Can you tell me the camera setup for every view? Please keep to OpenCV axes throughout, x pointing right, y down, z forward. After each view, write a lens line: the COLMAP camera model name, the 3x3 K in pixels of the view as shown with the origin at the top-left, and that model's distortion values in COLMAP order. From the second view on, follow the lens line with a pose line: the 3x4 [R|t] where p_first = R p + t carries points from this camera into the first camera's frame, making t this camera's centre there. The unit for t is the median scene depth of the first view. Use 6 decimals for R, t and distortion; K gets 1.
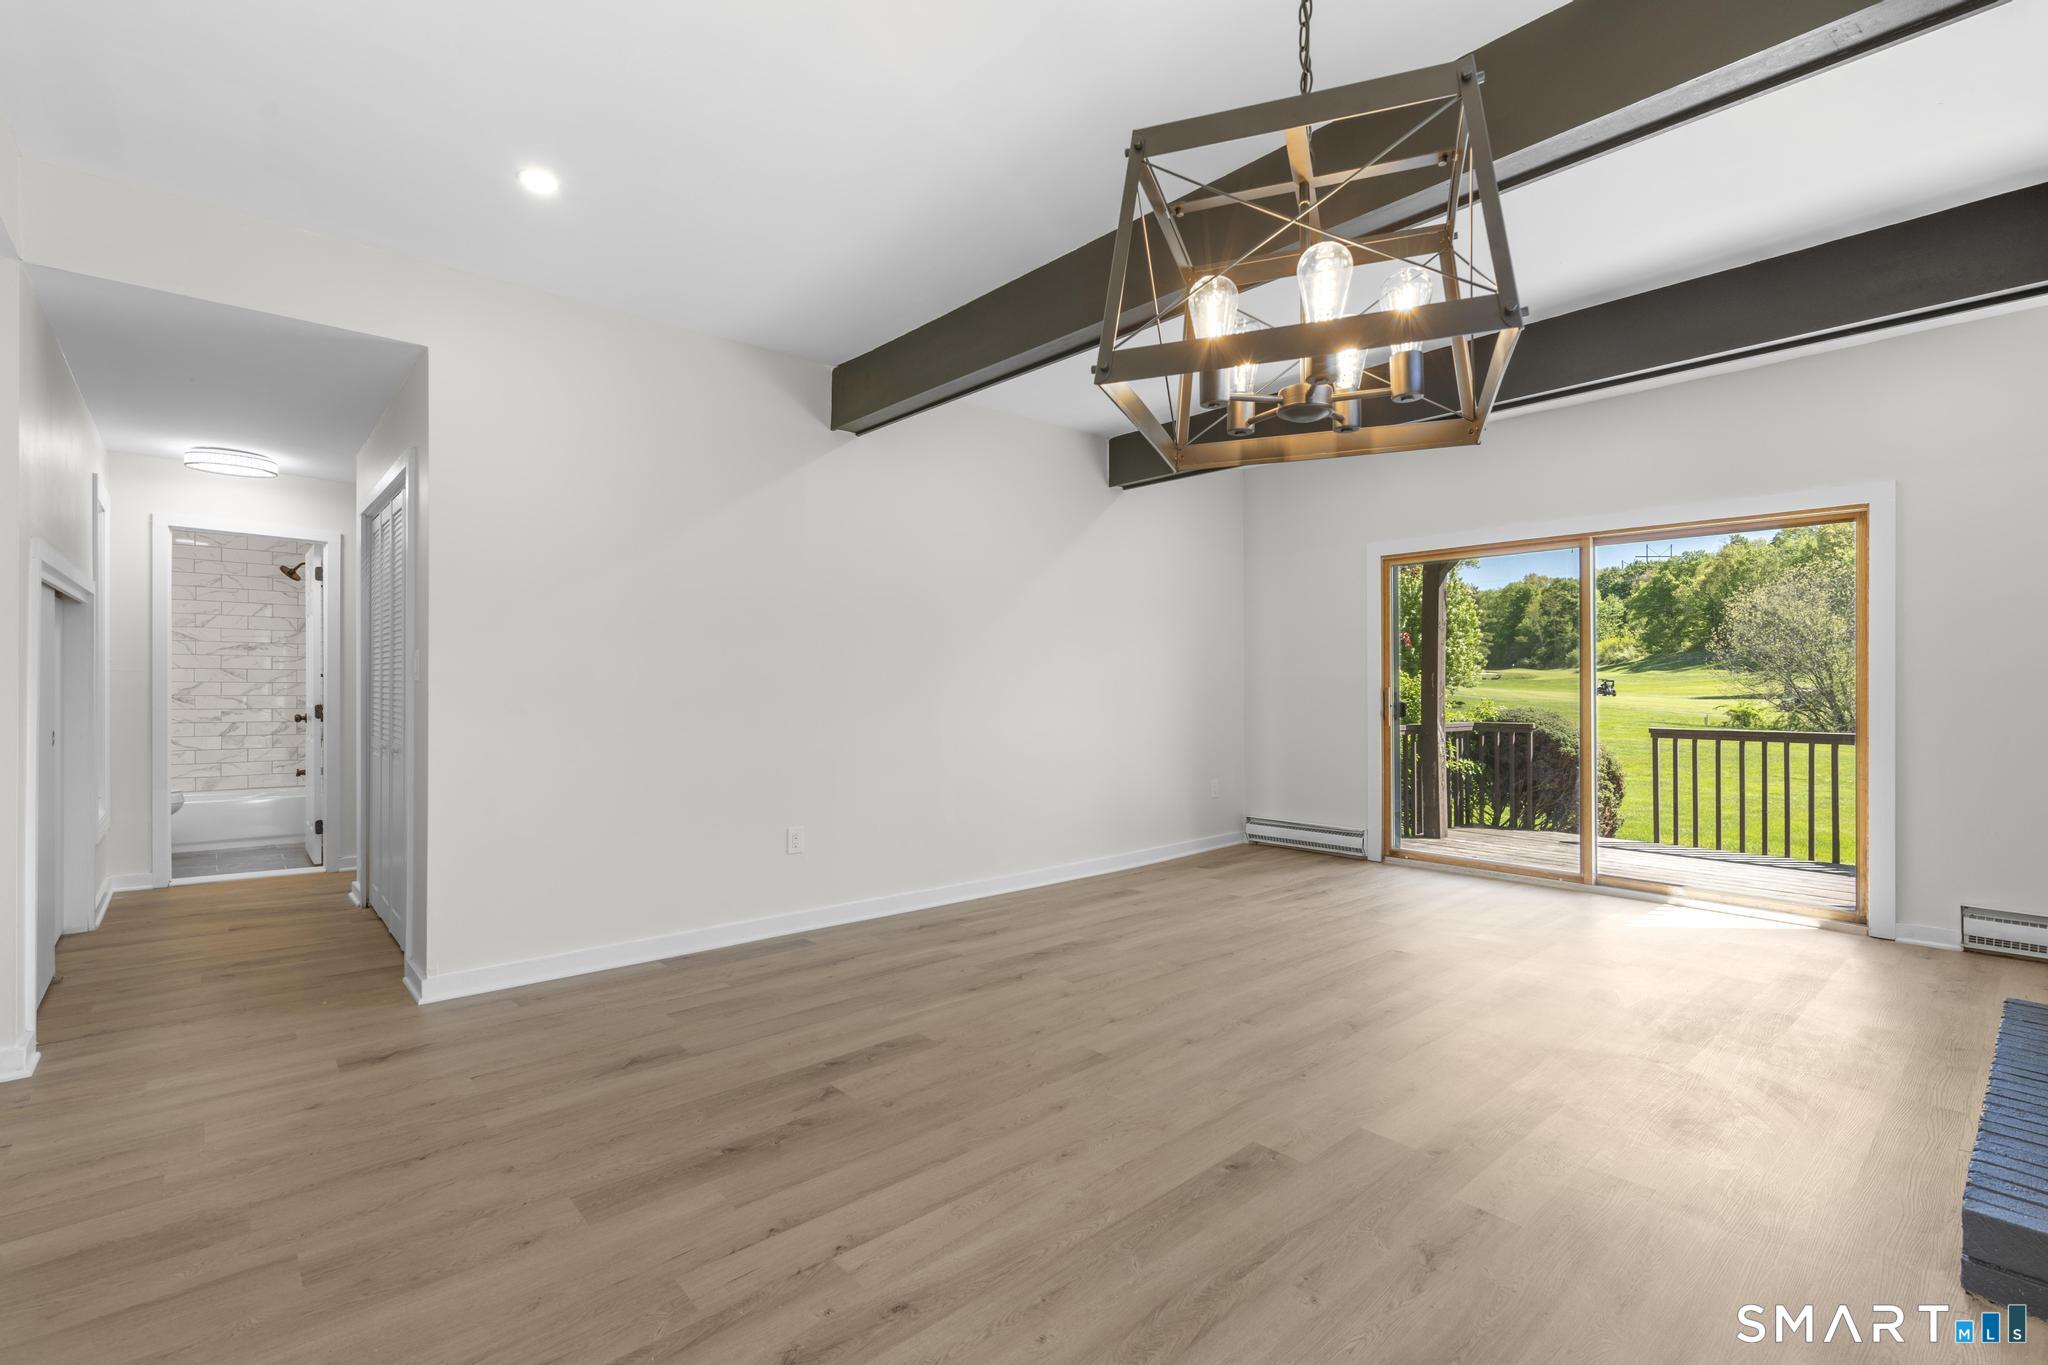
lens RADIAL K [[921.8, 0, 1033.2], [0, 921.8, 681.2], [0, 0, 1]] dist [-0.007155, 0.003293]
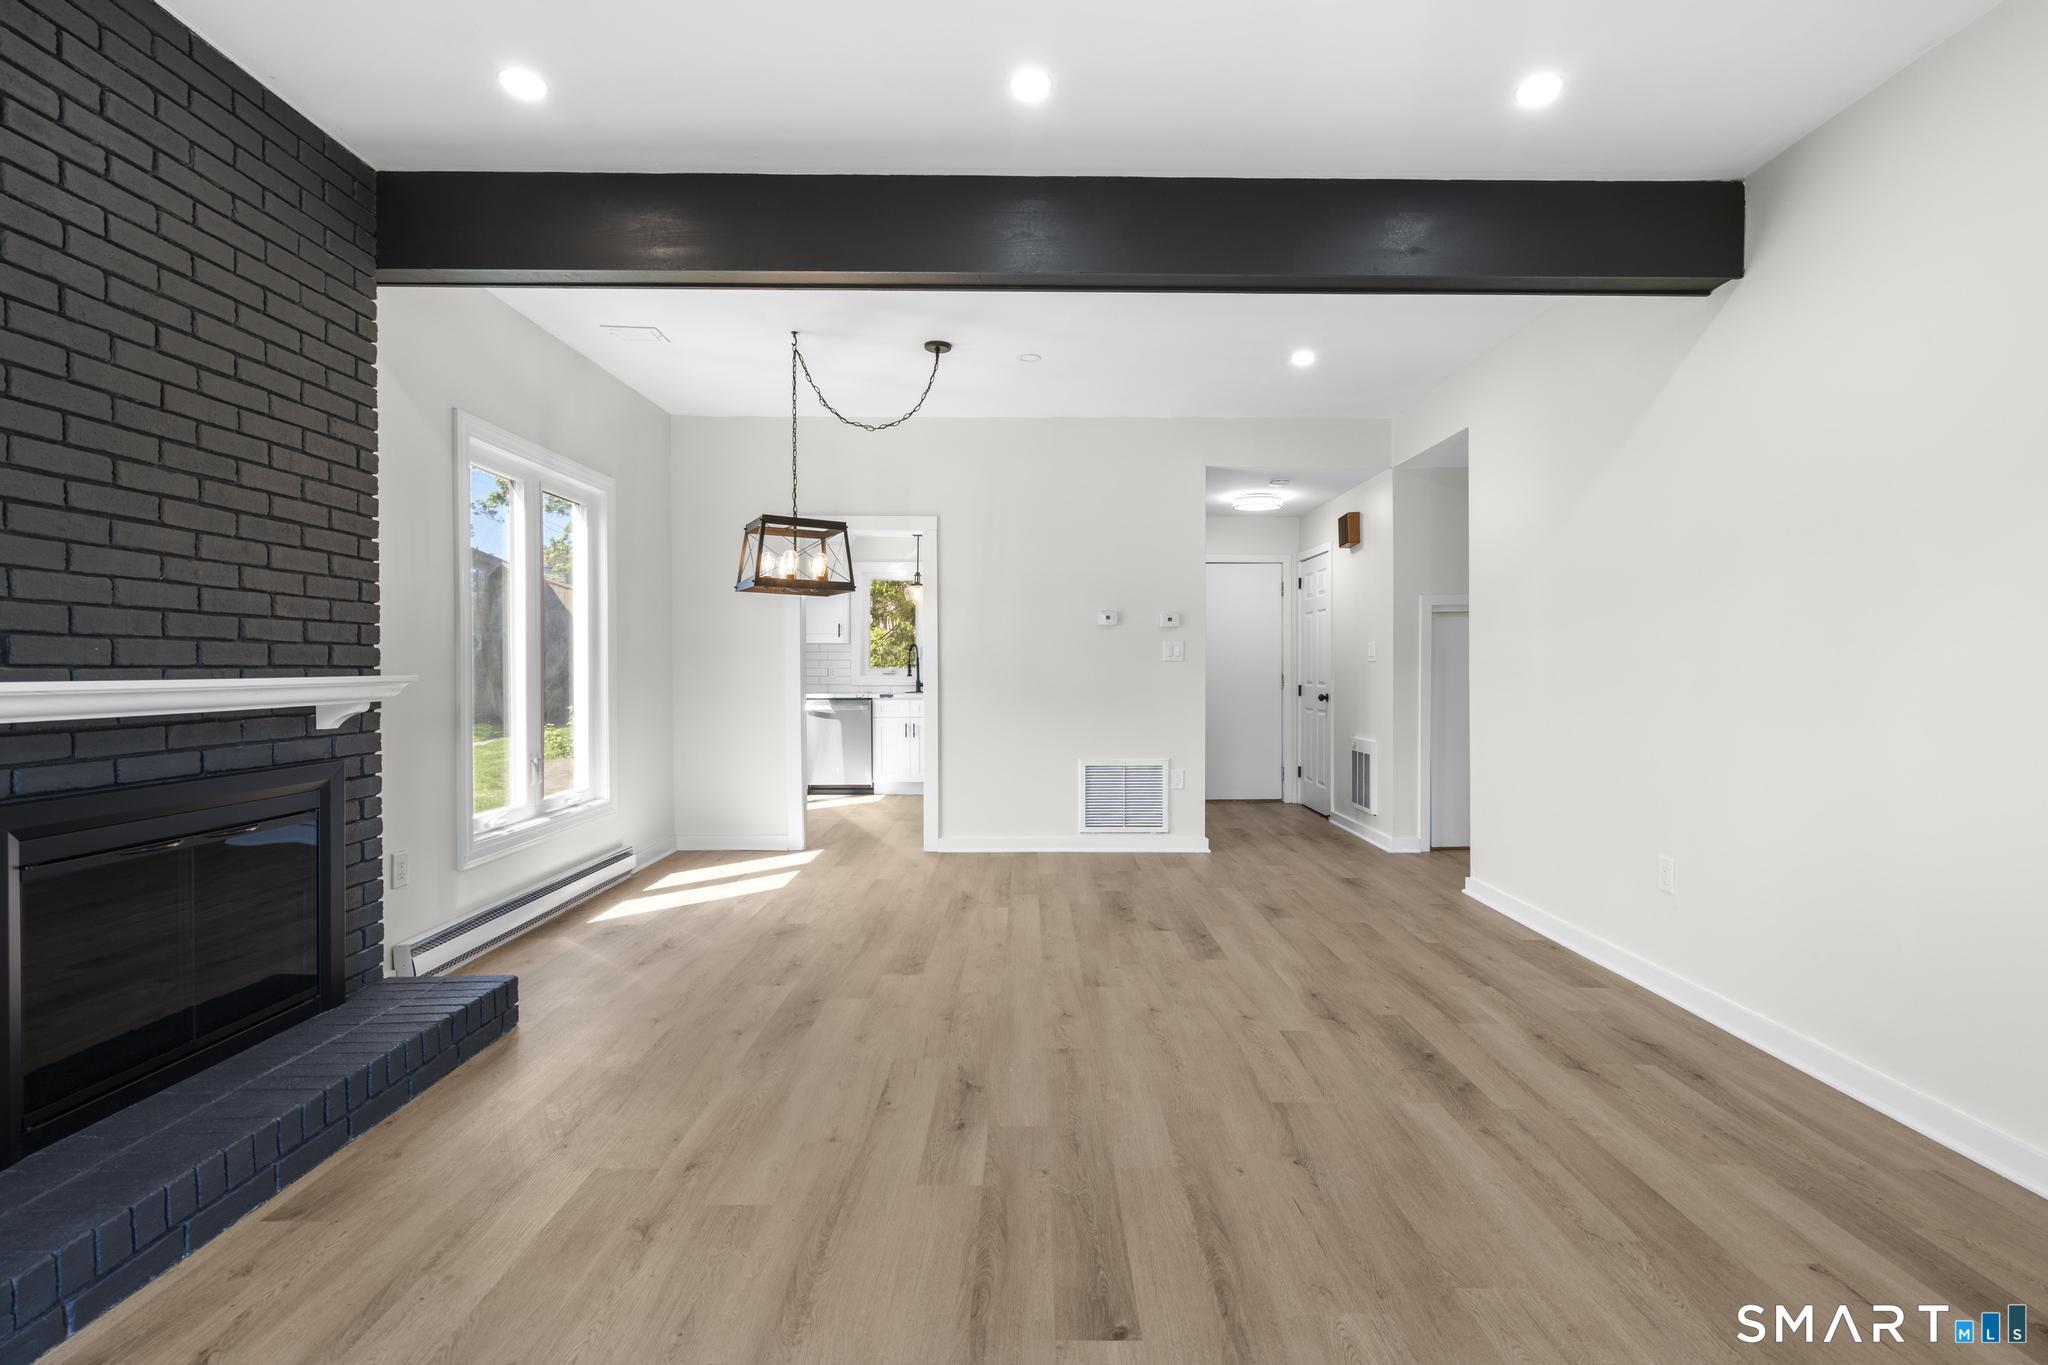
lens RADIAL K [[921.8, 0, 1033.2], [0, 921.8, 681.2], [0, 0, 1]] dist [-0.007155, 0.003293]
pose [[-0.663346, 0.008870, -0.748260, 0.969813], [0.002295, 0.999949, 0.009819, 0.009924], [0.748309, 0.004797, -0.663333, 1.670485]]
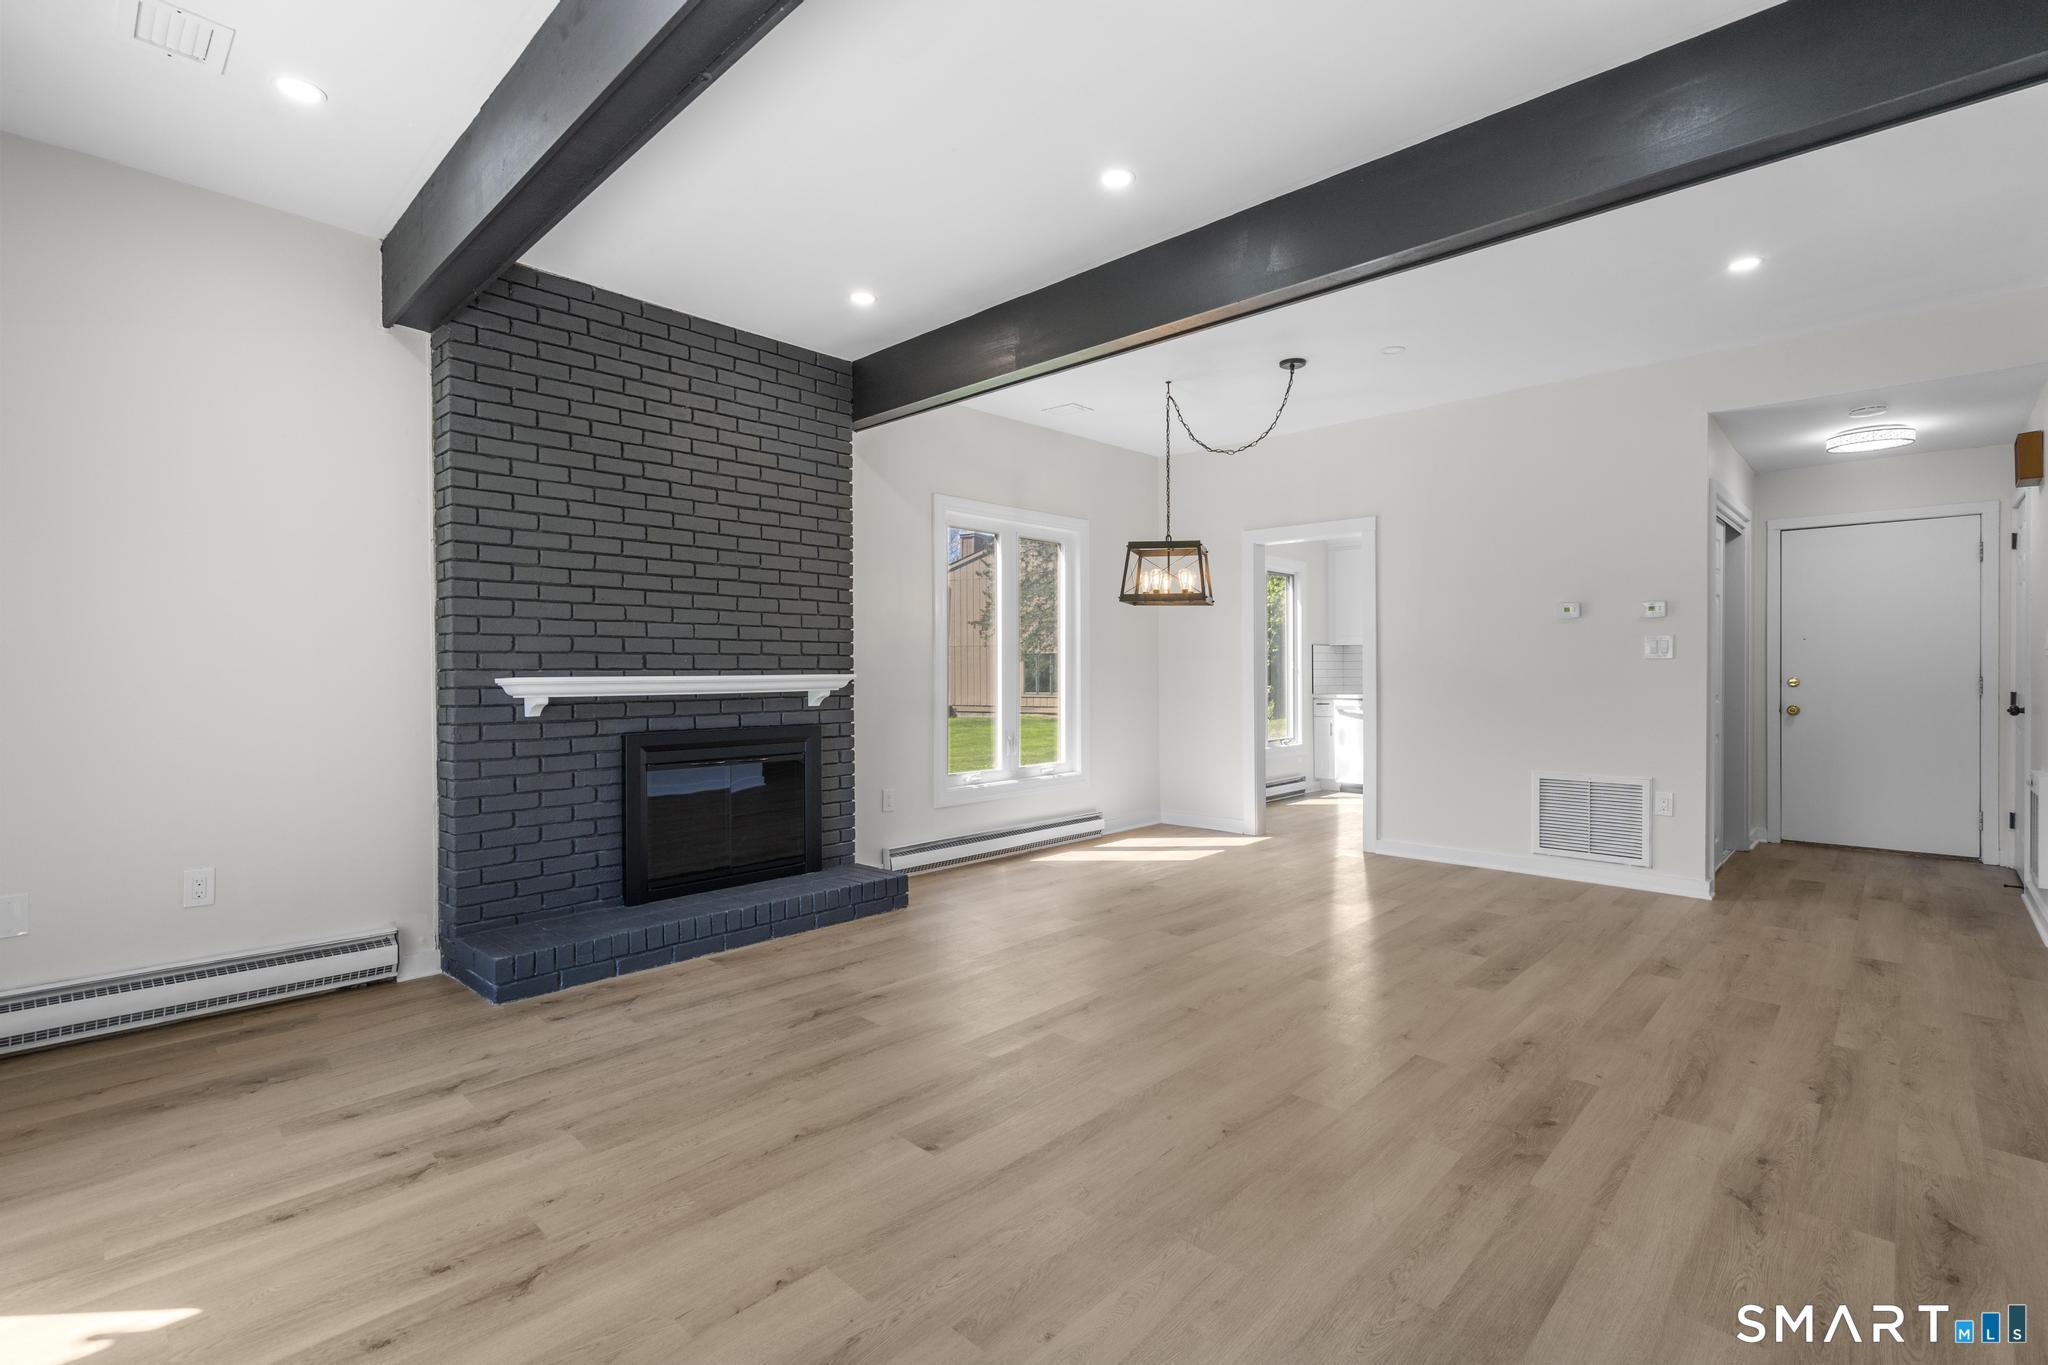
lens RADIAL K [[921.8, 0, 1033.2], [0, 921.8, 681.2], [0, 0, 1]] dist [-0.007155, 0.003293]
pose [[-0.996640, 0.002242, -0.081878, 0.514418], [0.001682, 0.999975, 0.006909, 0.013267], [0.081891, 0.006748, -0.996618, 2.103315]]
